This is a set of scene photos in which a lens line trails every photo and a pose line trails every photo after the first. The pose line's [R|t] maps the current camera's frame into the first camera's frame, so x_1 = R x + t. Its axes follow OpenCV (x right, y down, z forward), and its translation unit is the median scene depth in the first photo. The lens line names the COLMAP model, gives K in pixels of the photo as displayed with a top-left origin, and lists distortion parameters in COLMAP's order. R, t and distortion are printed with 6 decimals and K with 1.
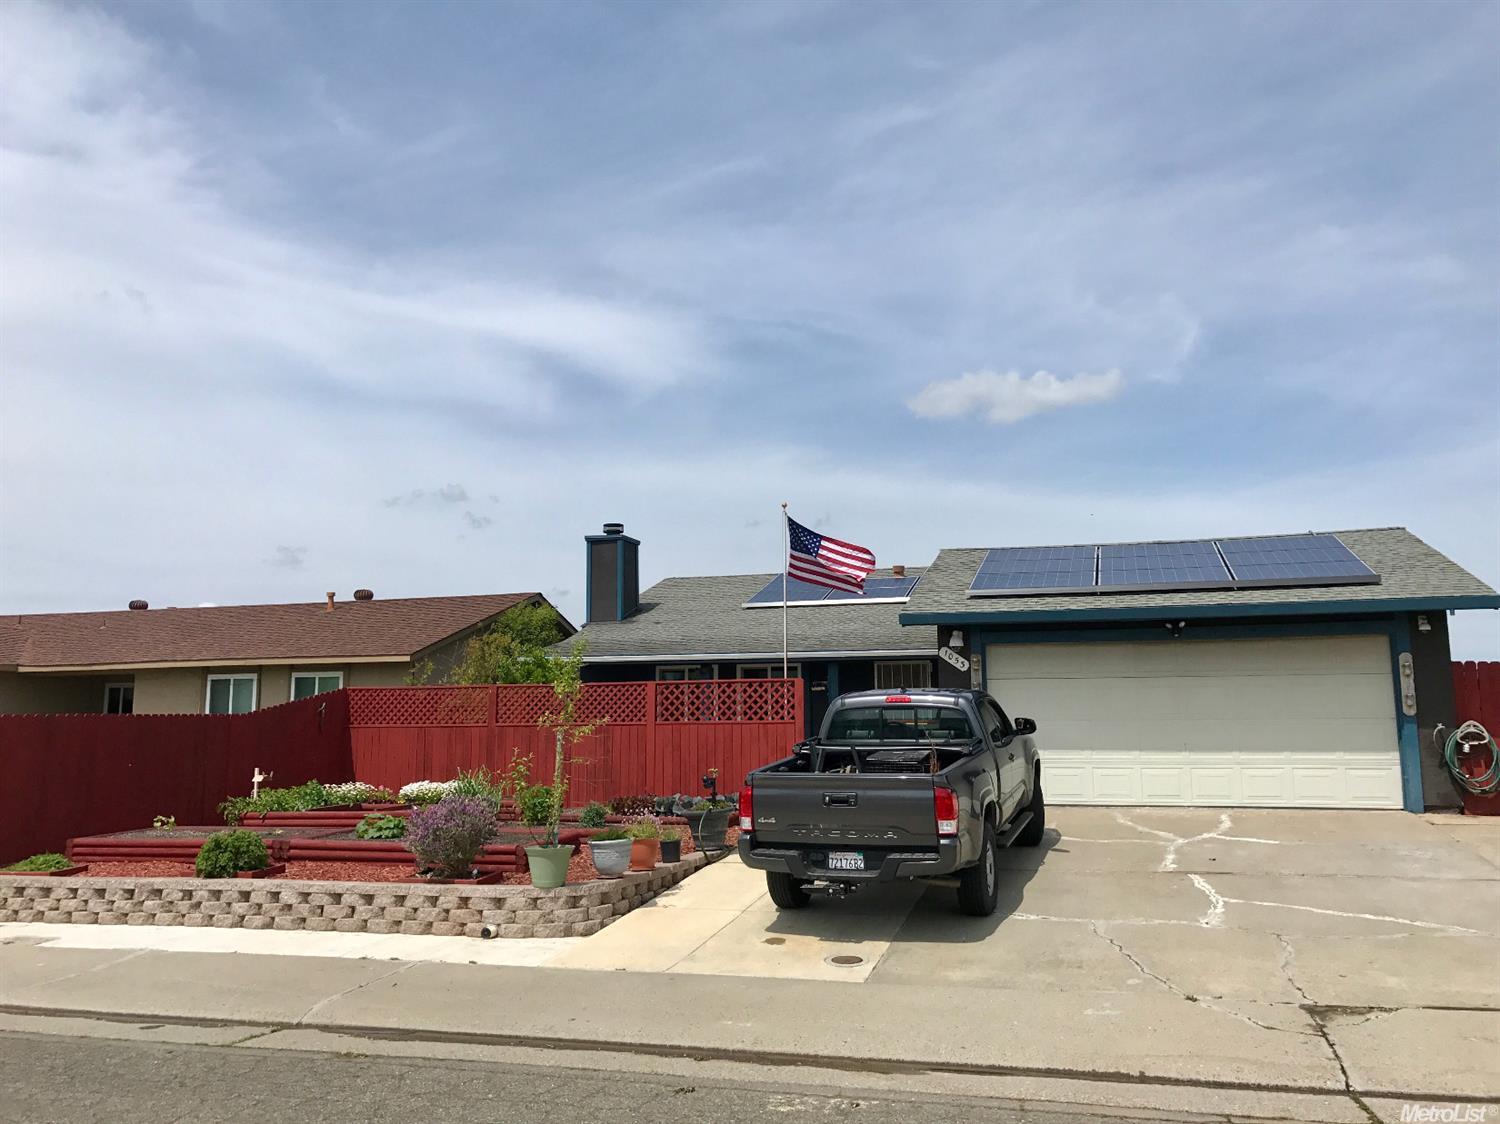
lens RADIAL K [[1234.8, 0, 742.7], [0, 1234.8, 557.5], [0, 0, 1]] dist [0.010477, -0.004756]
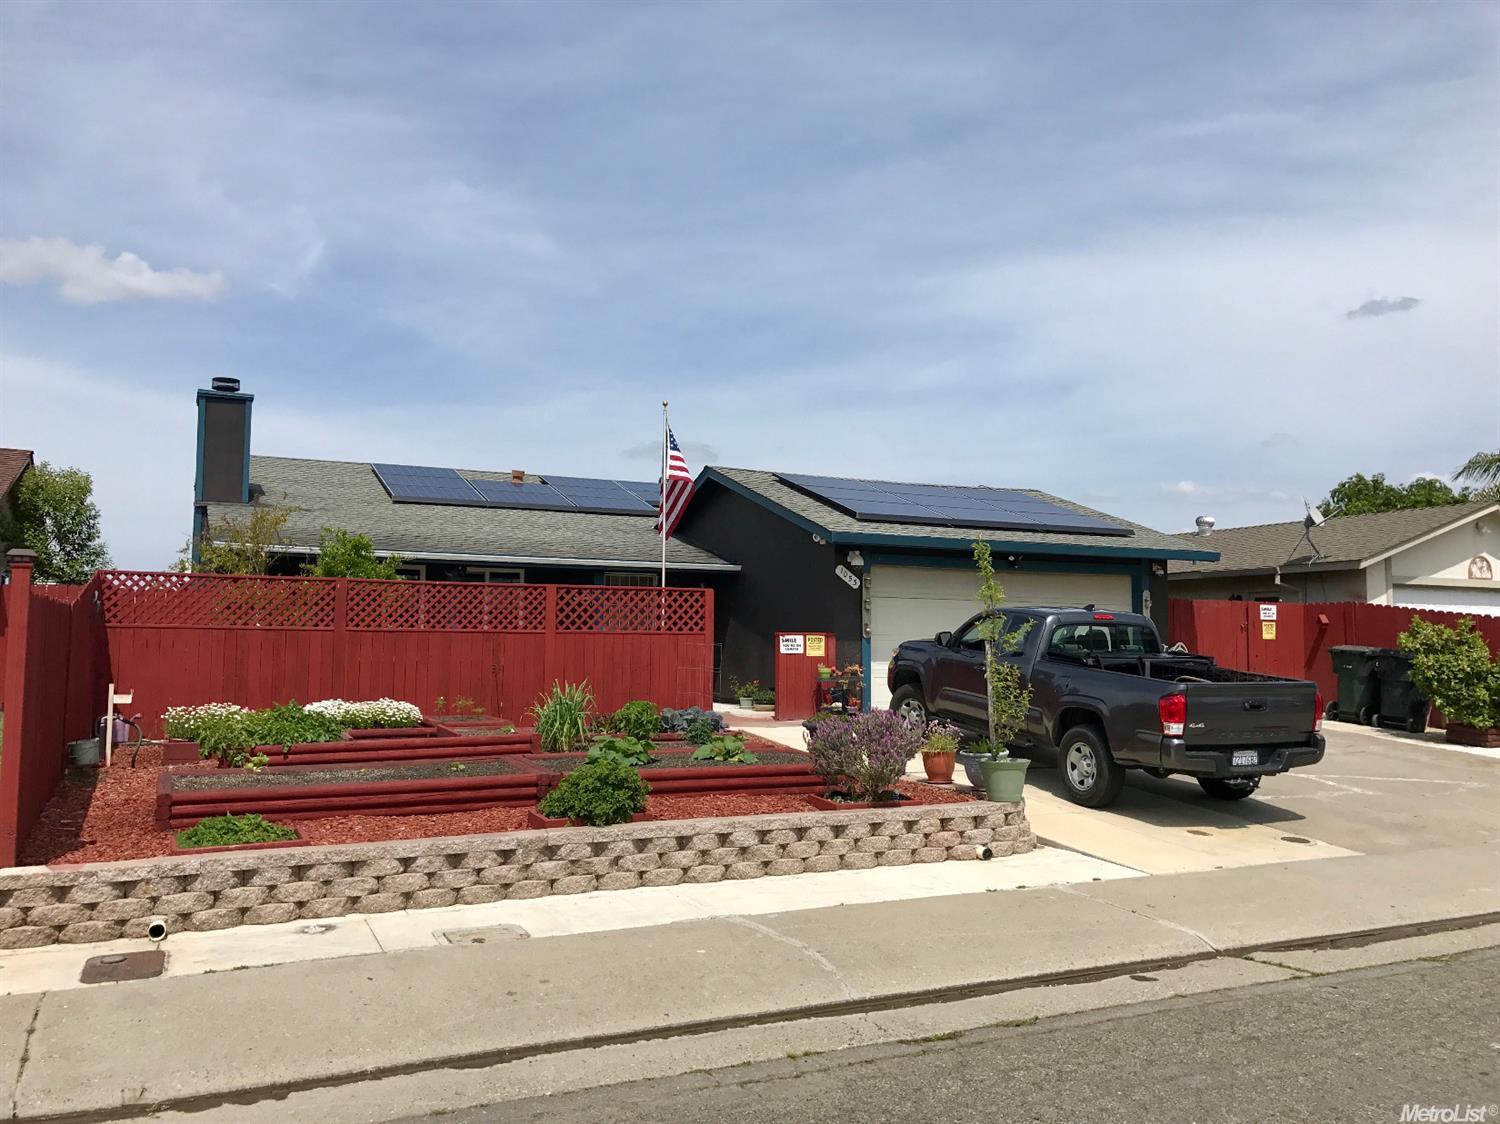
lens RADIAL K [[1234.8, 0, 742.7], [0, 1234.8, 557.5], [0, 0, 1]] dist [0.010477, -0.004756]
pose [[0.746586, 0.062457, 0.662351, -0.588298], [-0.105080, 0.994157, 0.024698, 0.048547], [-0.656938, -0.088039, 0.748787, 0.271911]]
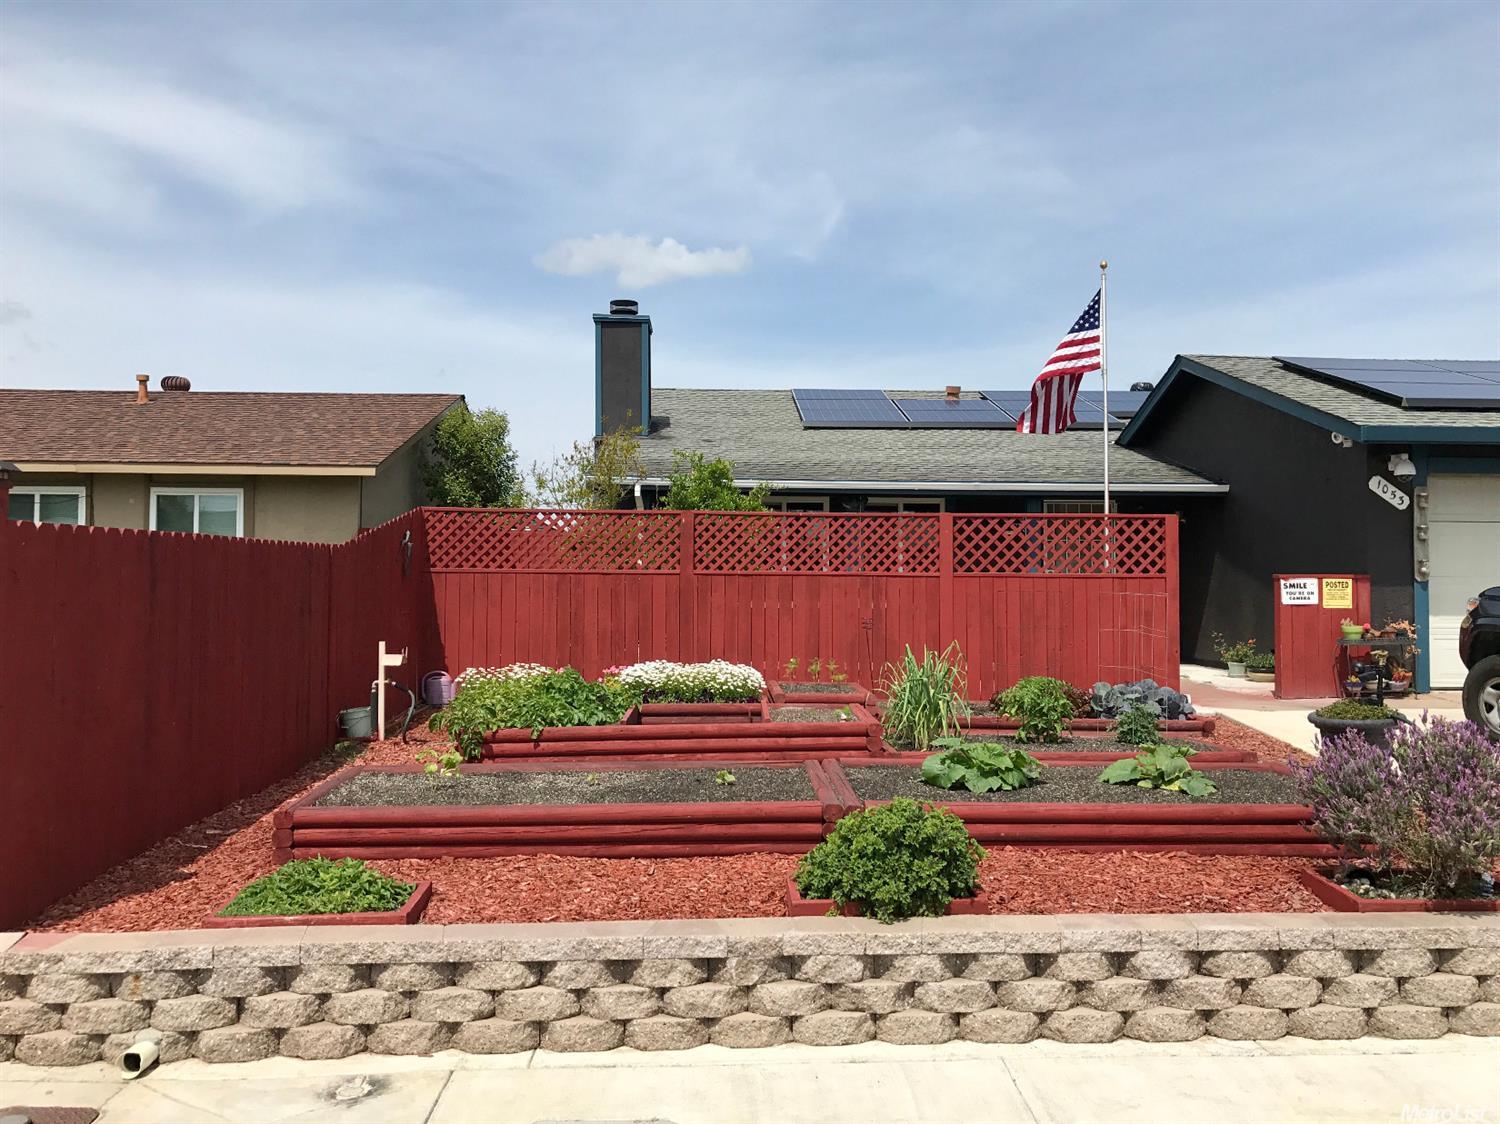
lens RADIAL K [[1206.6, 0, 750.7], [0, 1206.6, 547.9], [0, 0, 1]] dist [0.023914, -0.009369]
pose [[0.948639, 0.024400, 0.315419, -0.413113], [-0.058260, 0.993443, 0.098372, 0.064194], [-0.310951, -0.111696, 0.943840, 0.430945]]
